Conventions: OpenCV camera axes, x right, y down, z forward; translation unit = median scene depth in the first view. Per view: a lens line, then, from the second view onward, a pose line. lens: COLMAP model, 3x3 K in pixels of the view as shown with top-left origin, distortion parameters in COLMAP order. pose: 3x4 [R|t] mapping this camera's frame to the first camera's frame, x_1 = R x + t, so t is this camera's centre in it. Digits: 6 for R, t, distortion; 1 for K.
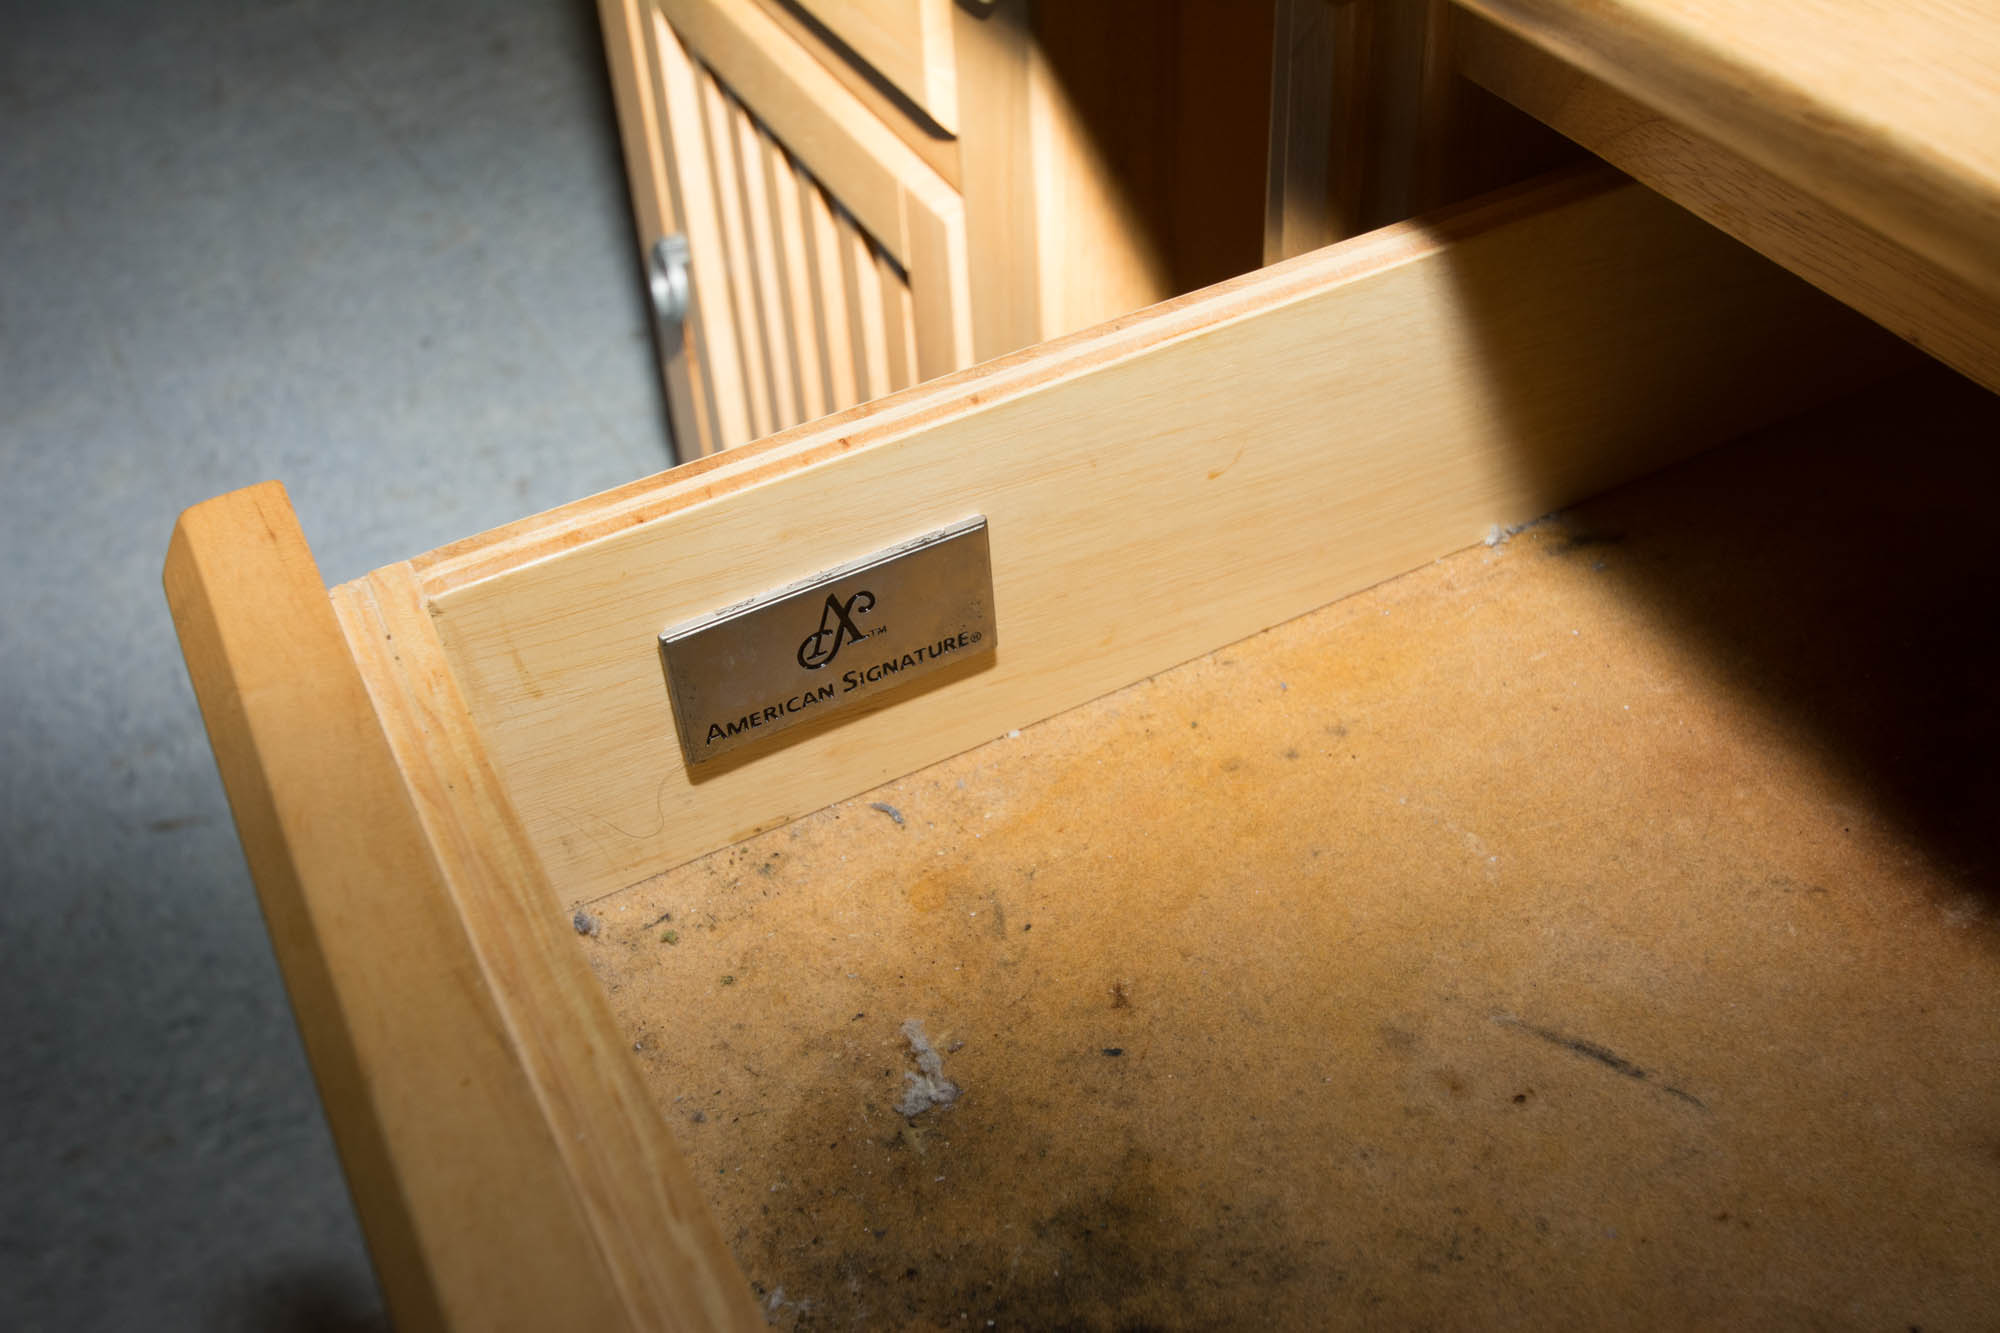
lens RADIAL K [[2012.1, 0, 998.4], [0, 2012.1, 664.7], [0, 0, 1]] dist [-0.062490, 0.000000]
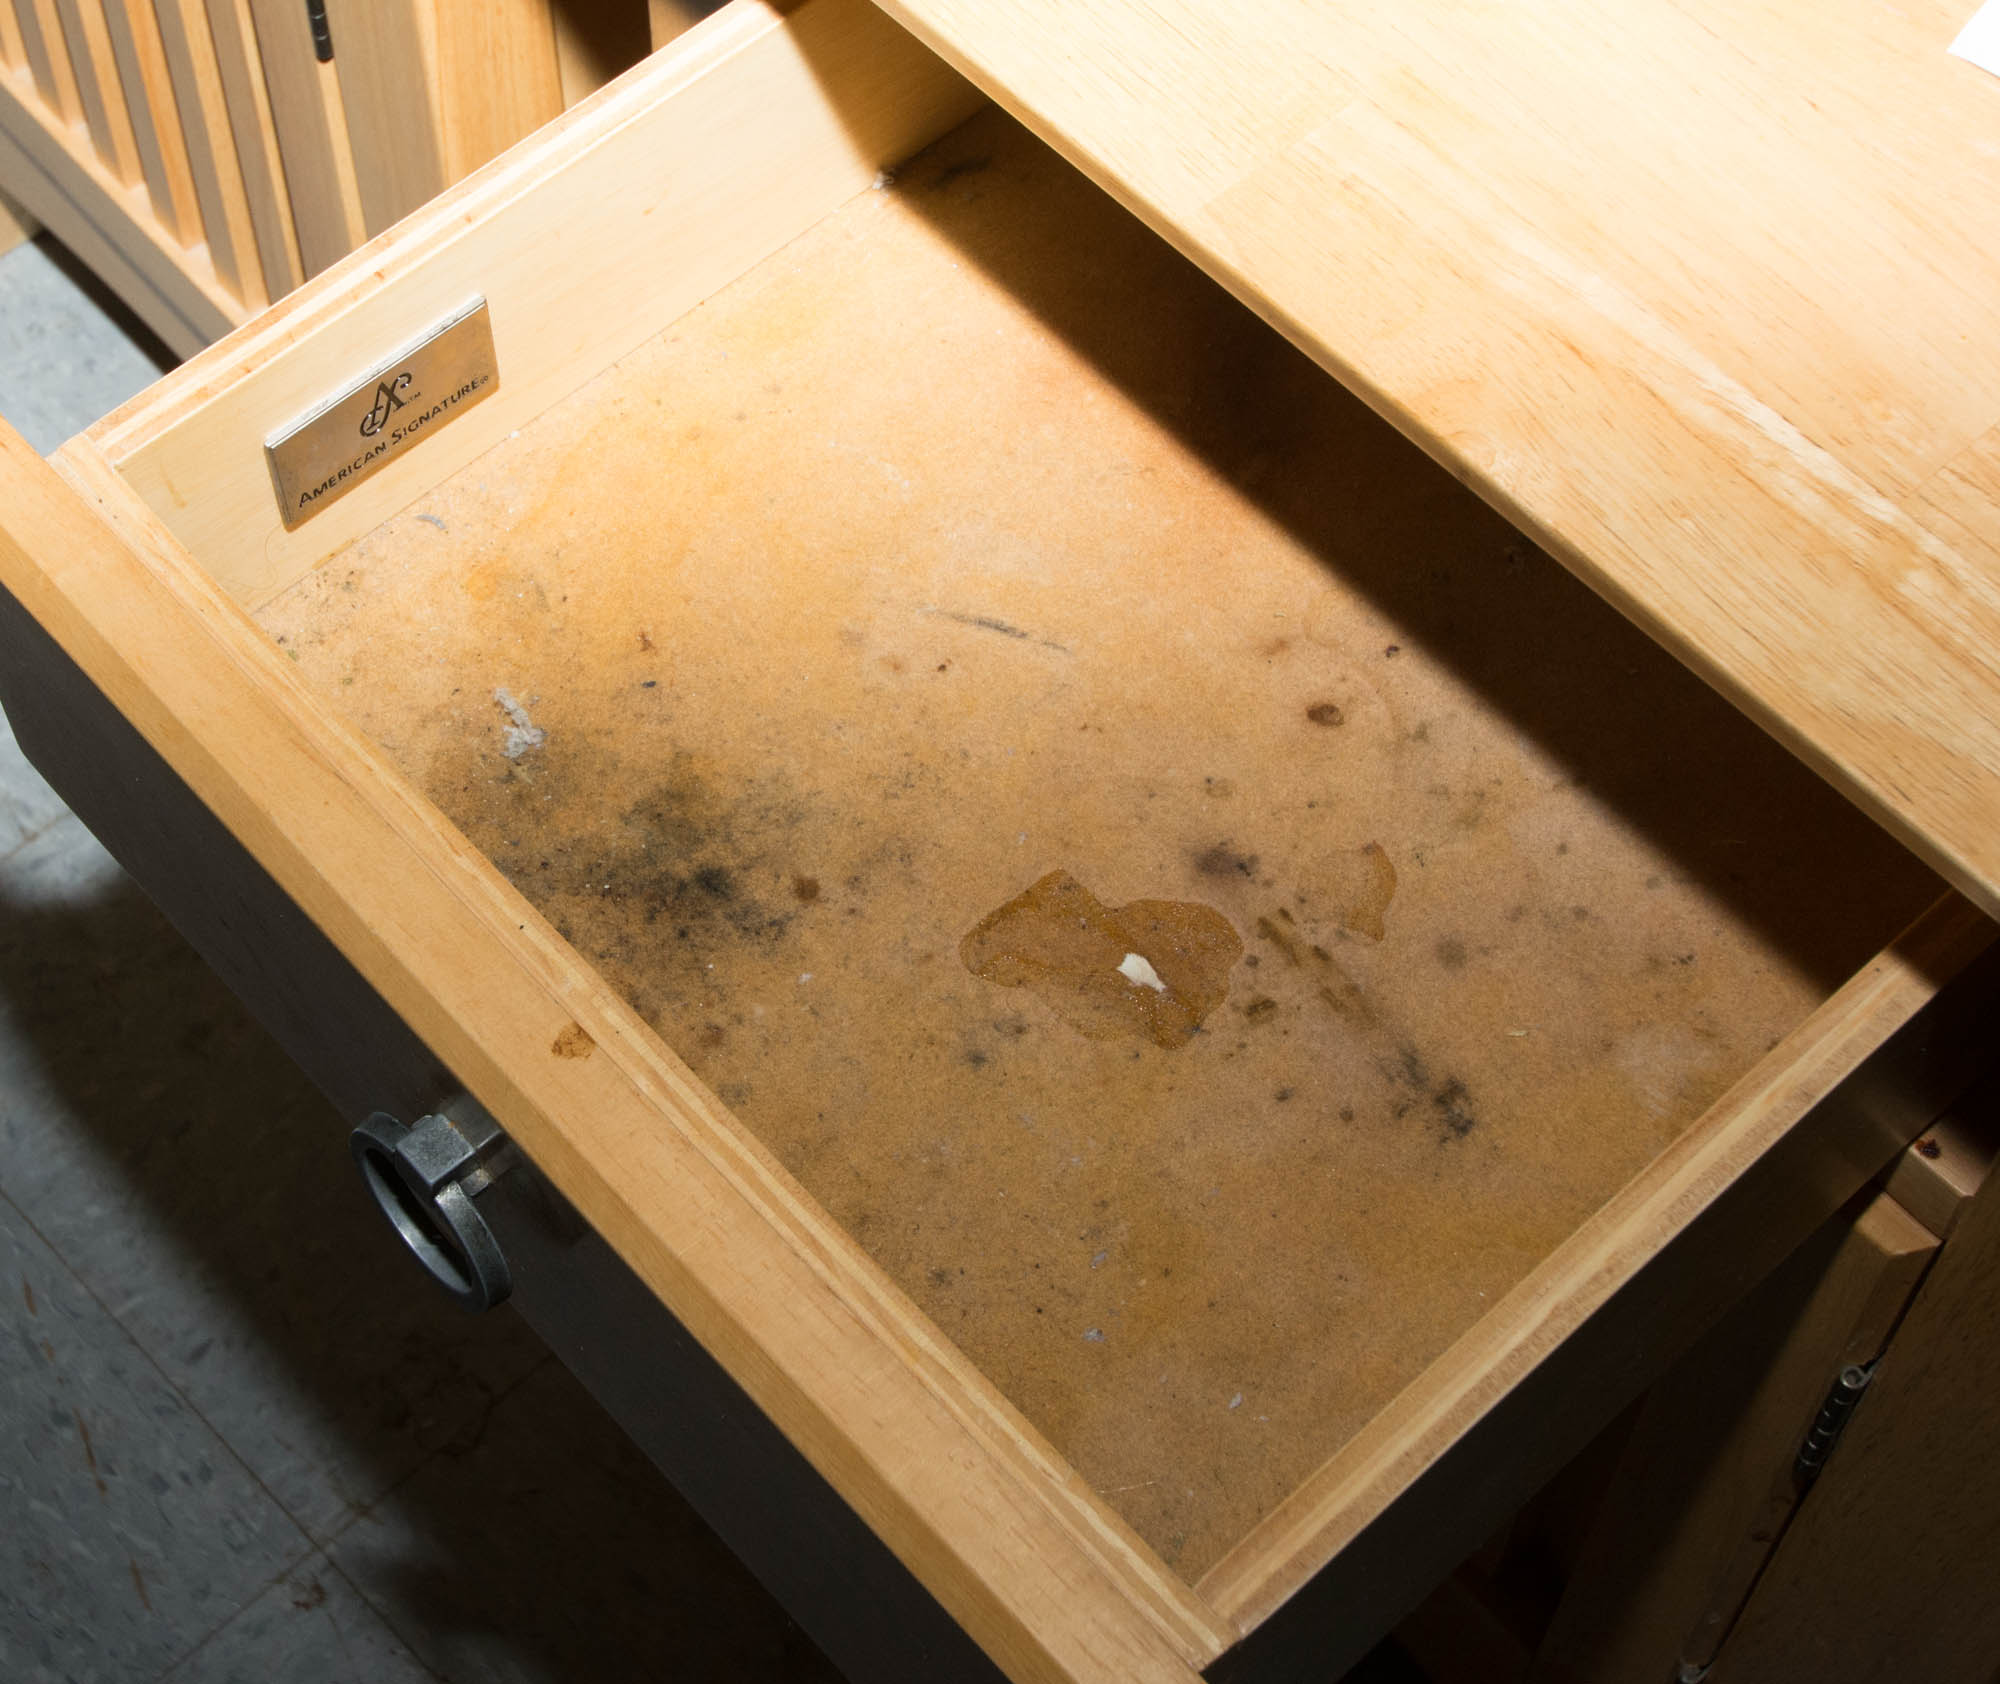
lens RADIAL K [[3747.4, 0, 999.2], [0, 3747.4, 842.6], [0, 0, 1]] dist [-0.249934, 0.000000]
pose [[0.962824, -0.187756, 0.194209, -0.222517], [0.121676, 0.943327, 0.308754, -0.450590], [-0.241173, -0.273645, 0.931104, -1.417995]]
